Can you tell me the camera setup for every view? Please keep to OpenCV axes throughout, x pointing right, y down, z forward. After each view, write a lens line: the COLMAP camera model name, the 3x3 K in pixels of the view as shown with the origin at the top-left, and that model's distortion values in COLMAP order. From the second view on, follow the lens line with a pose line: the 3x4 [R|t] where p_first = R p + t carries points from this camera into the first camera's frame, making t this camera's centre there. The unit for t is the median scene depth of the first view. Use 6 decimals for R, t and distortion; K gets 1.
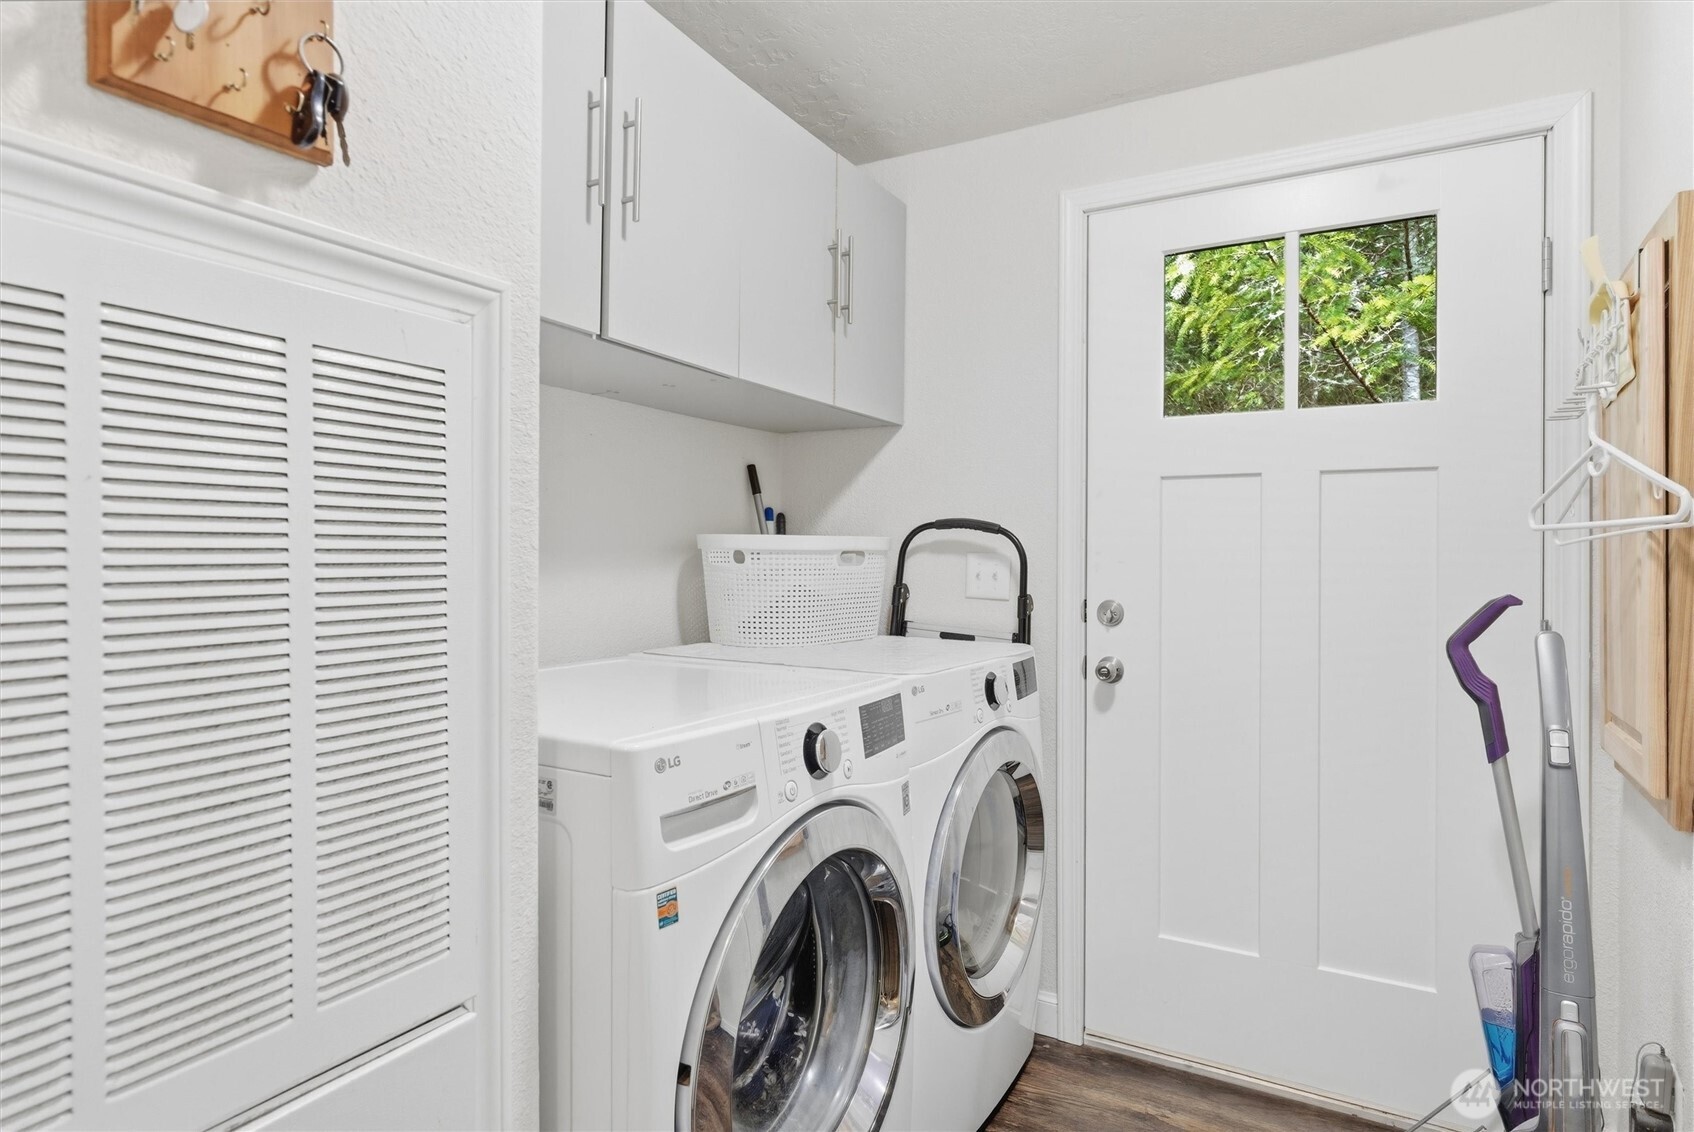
lens RADIAL K [[931.2, 0, 844.4], [0, 931.2, 546.8], [0, 0, 1]] dist [-0.001584, 0.000158]
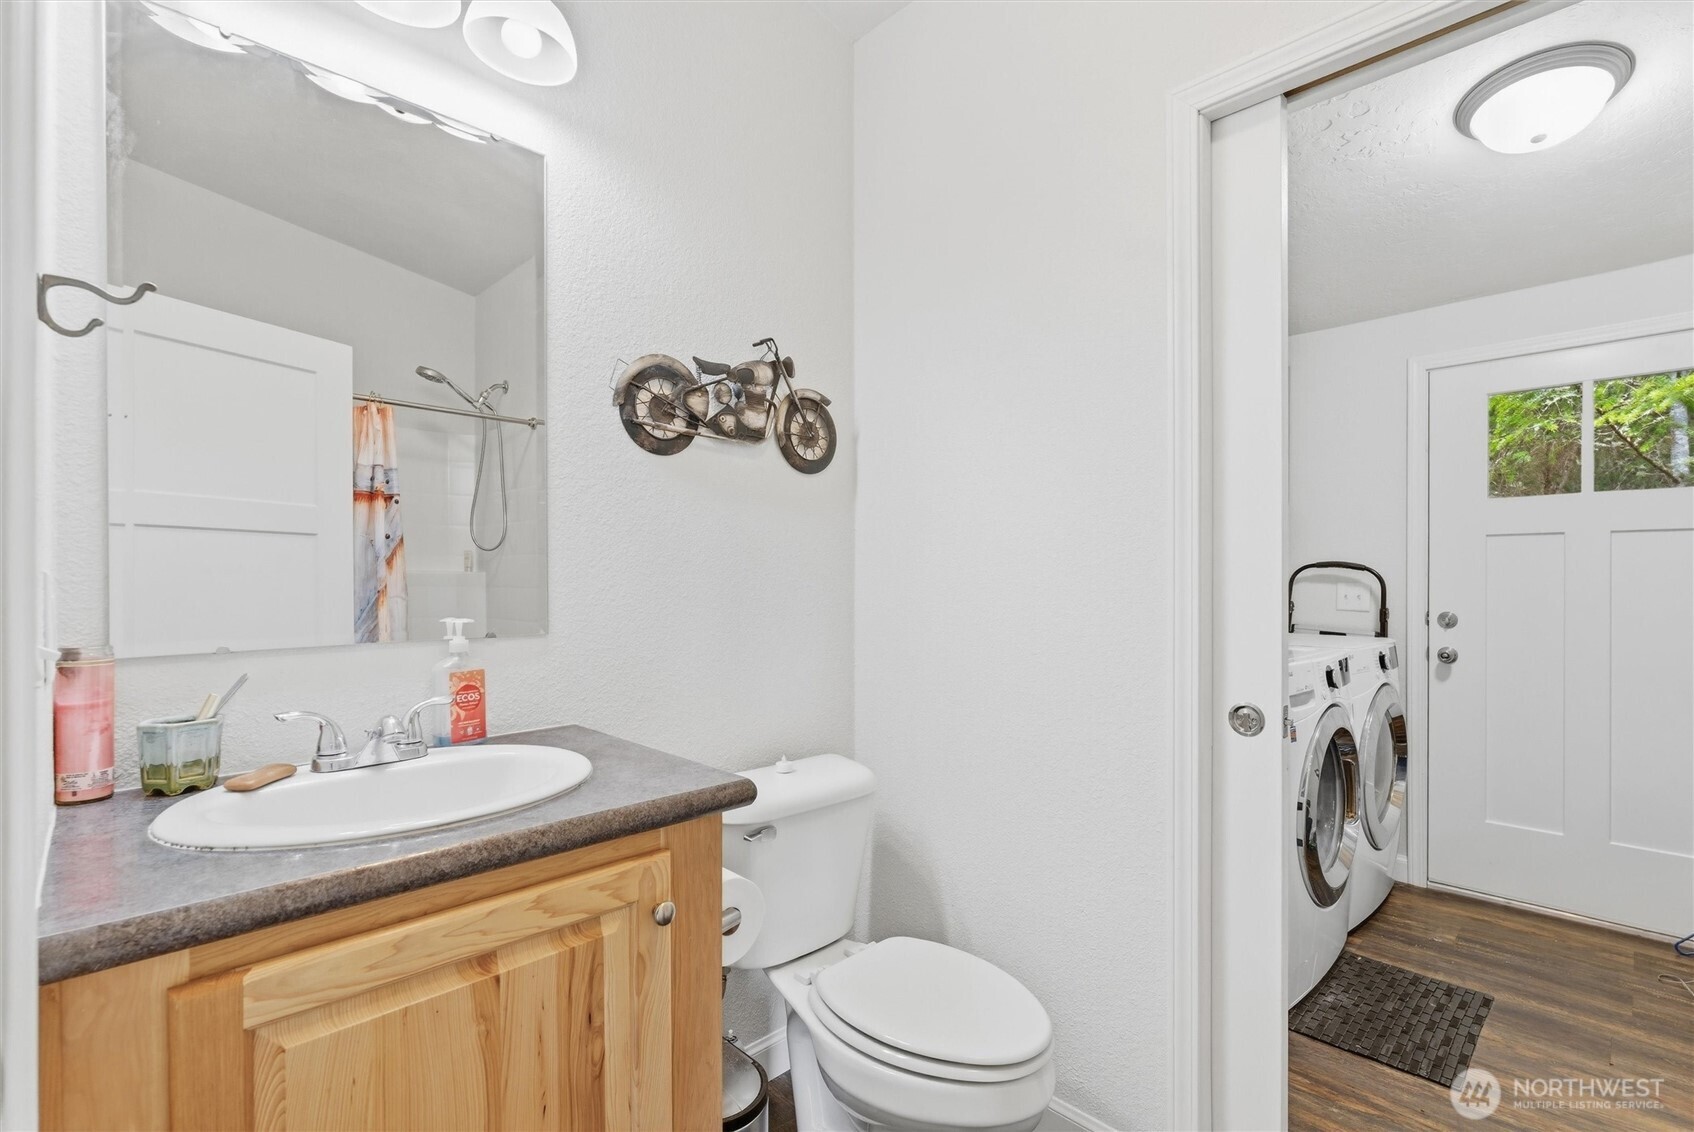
lens RADIAL K [[770.9, 0, 844.7], [0, 770.9, 575.3], [0, 0, 1]] dist [-0.002085, 0.000246]
pose [[0.961951, -0.002133, -0.273212, -0.349541], [0.003084, 0.999991, 0.003051, -0.013058], [0.273203, -0.003778, 0.961949, -0.557833]]
